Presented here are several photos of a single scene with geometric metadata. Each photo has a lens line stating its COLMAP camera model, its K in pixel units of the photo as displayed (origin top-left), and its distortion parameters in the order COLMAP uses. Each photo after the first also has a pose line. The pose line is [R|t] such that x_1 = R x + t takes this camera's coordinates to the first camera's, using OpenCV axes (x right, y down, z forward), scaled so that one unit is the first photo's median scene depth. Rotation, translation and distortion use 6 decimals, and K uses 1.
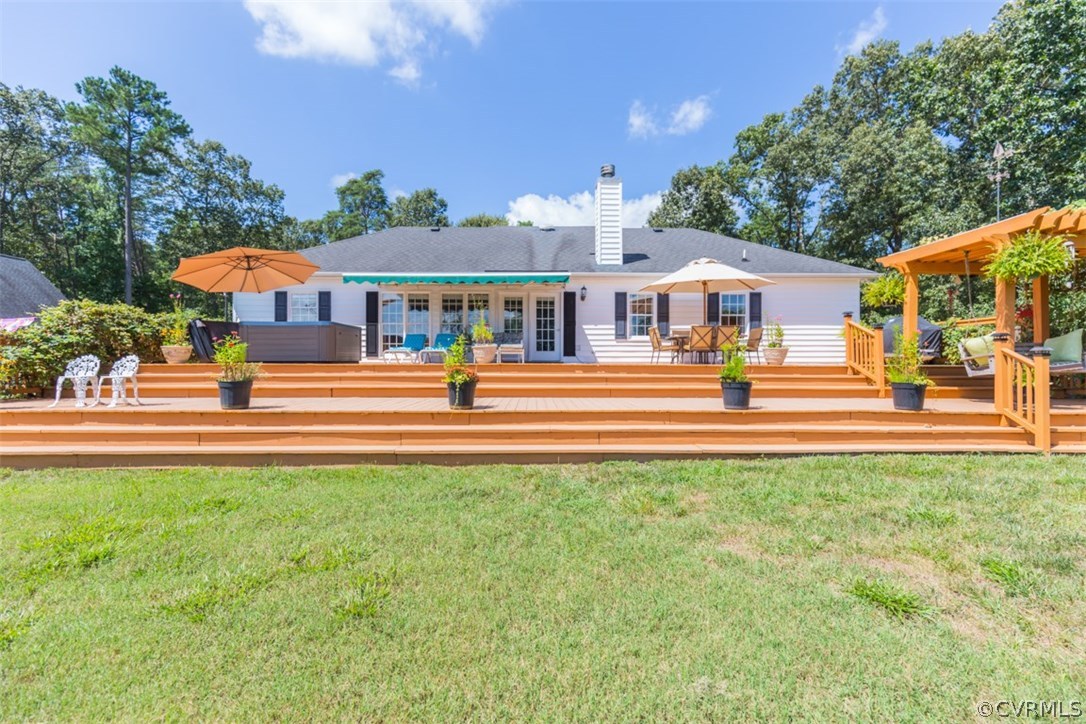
lens RADIAL K [[498.4, 0, 535.5], [0, 498.4, 360.9], [0, 0, 1]] dist [0.002464, -0.000137]
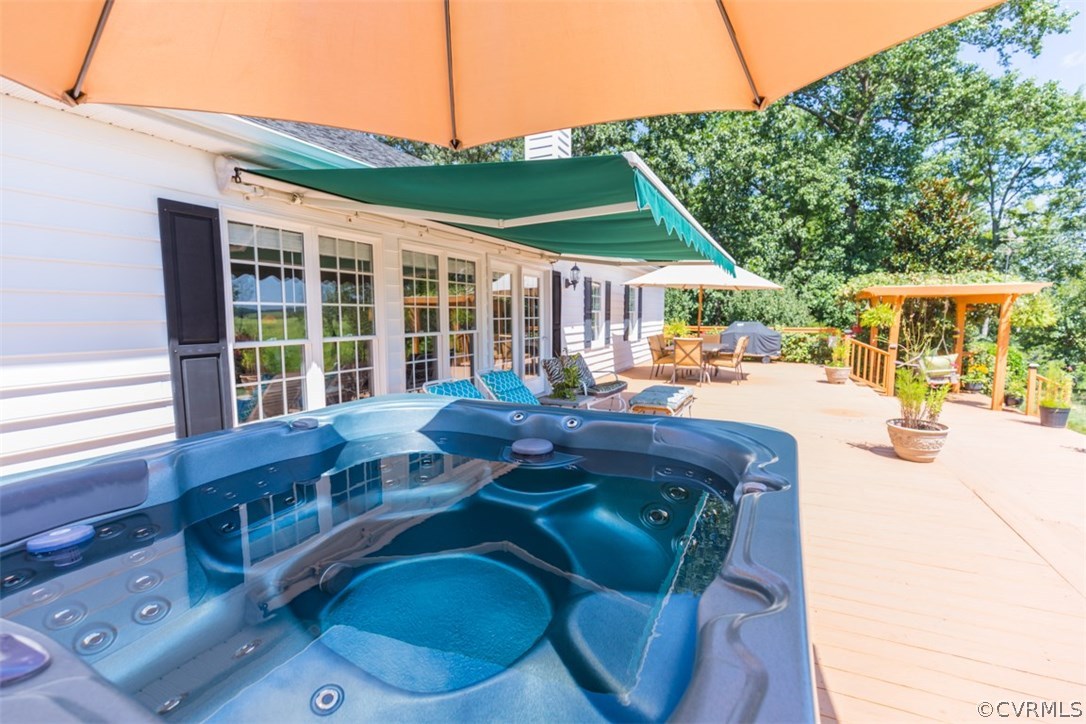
lens RADIAL K [[498.4, 0, 550.3], [0, 498.4, 377.0], [0, 0, 1]] dist [0.002464, -0.000137]
pose [[0.427626, -0.114491, 0.896676, -0.462645], [0.000336, 0.991967, 0.126498, -0.090116], [-0.903956, -0.053793, 0.424229, 0.755176]]
